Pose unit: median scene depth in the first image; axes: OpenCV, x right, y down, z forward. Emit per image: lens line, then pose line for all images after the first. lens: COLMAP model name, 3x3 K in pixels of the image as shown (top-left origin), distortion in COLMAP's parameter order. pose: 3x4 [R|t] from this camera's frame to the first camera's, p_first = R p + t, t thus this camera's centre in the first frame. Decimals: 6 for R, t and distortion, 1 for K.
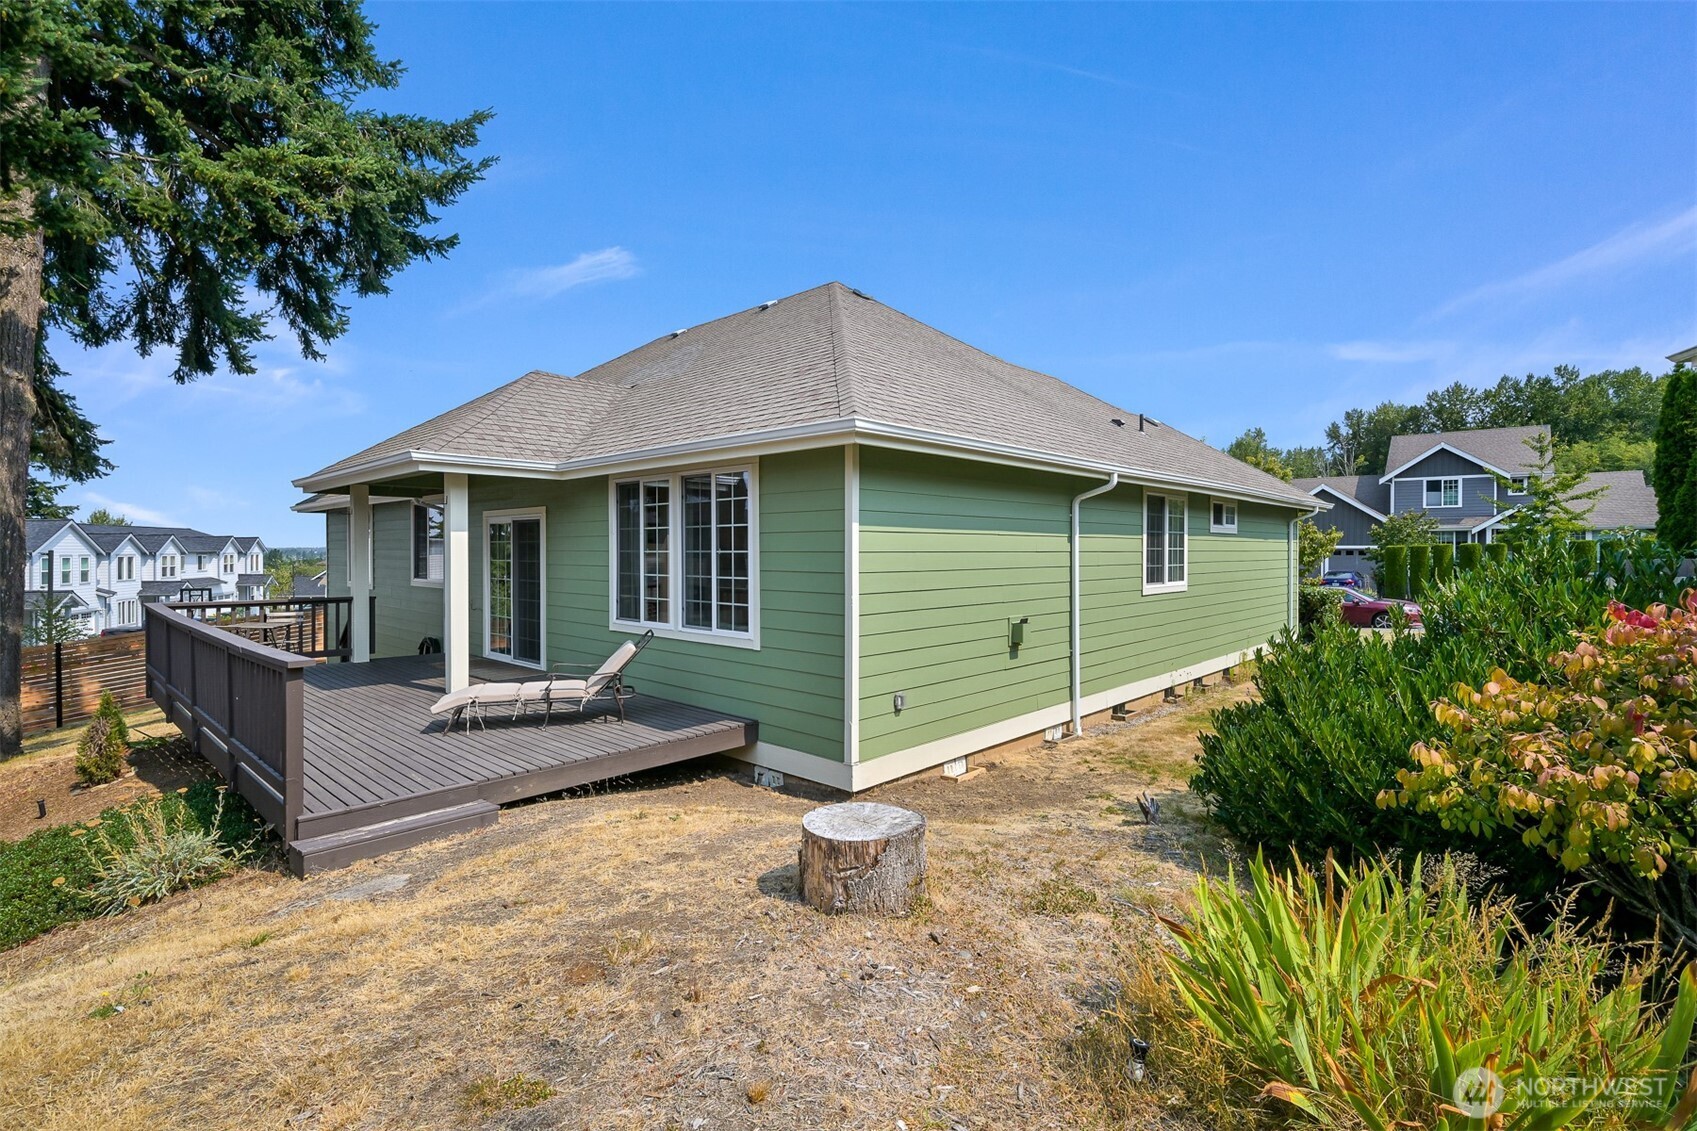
lens RADIAL K [[778.8, 0, 848.5], [0, 778.8, 565.5], [0, 0, 1]] dist [-0.000155, 0.000034]
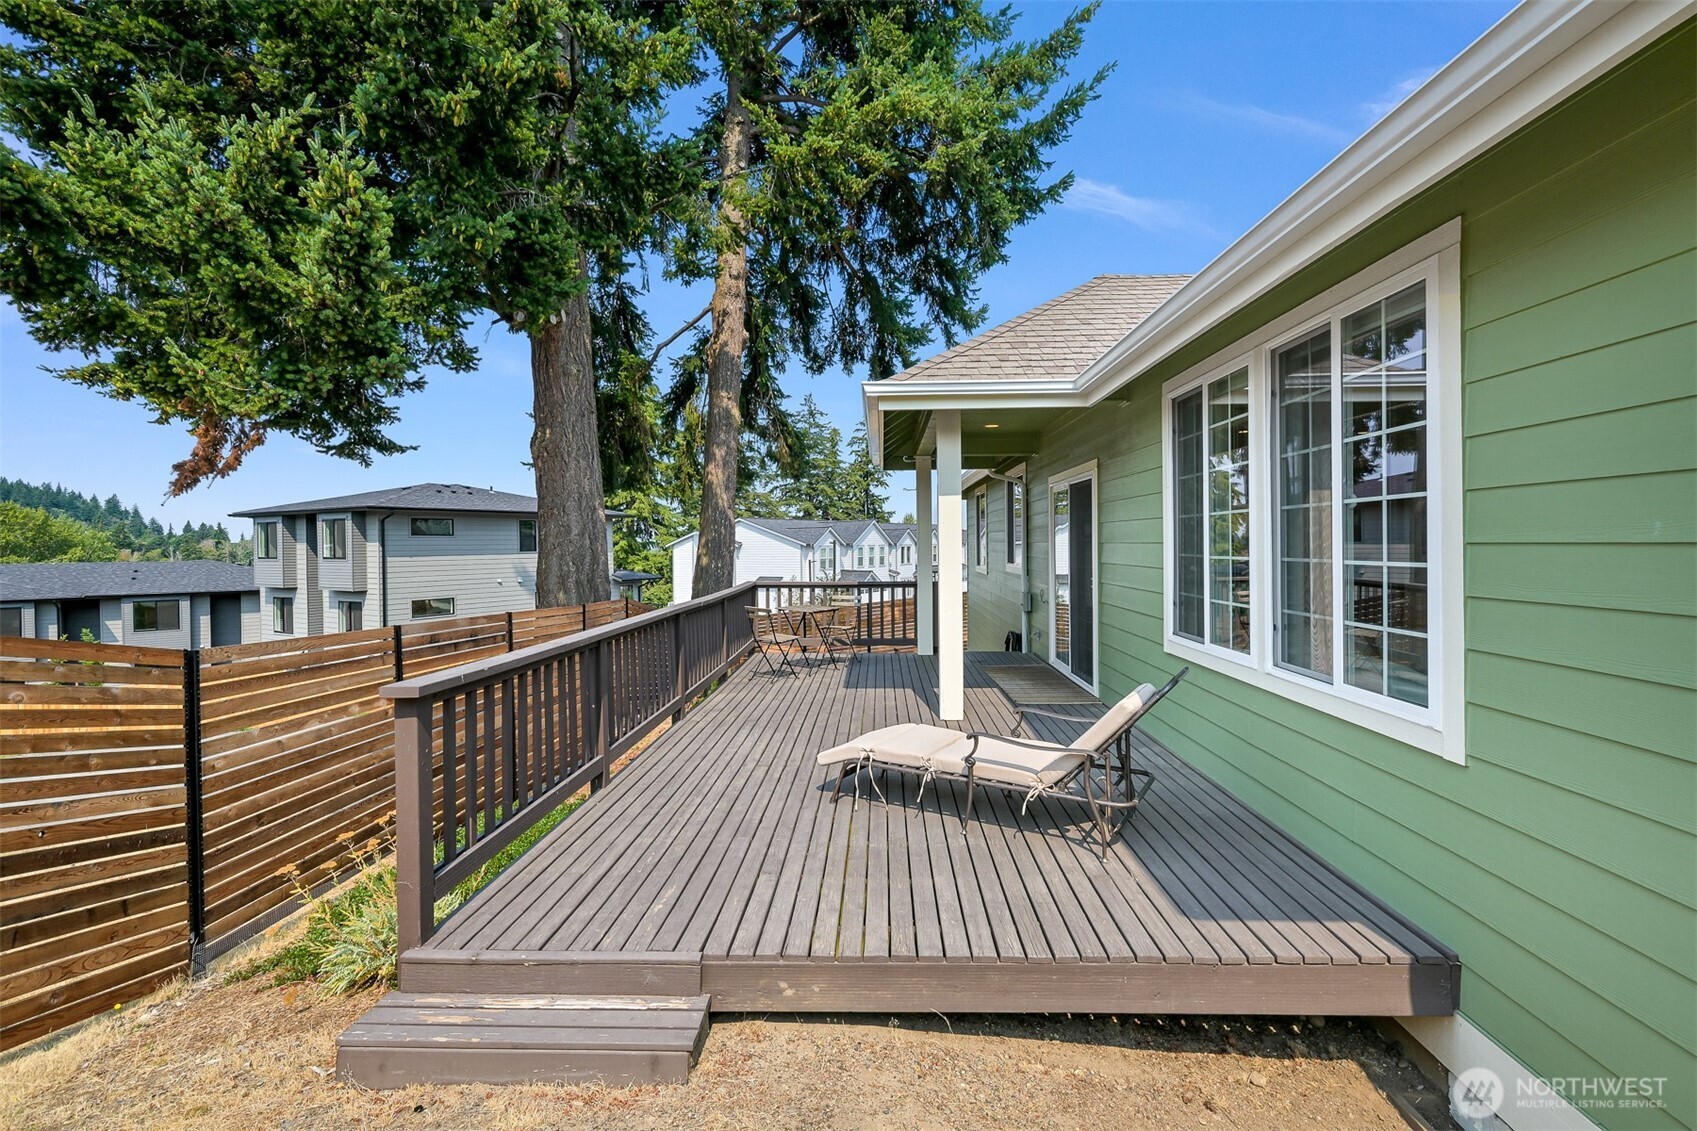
lens RADIAL K [[753.4, 0, 845.5], [0, 753.4, 544.8], [0, 0, 1]] dist [-0.000789, -0.000214]
pose [[0.639391, -0.003780, -0.768873, -0.013933], [-0.008749, 0.999887, -0.012191, 0.006796], [0.768832, 0.014522, 0.639286, 0.271348]]
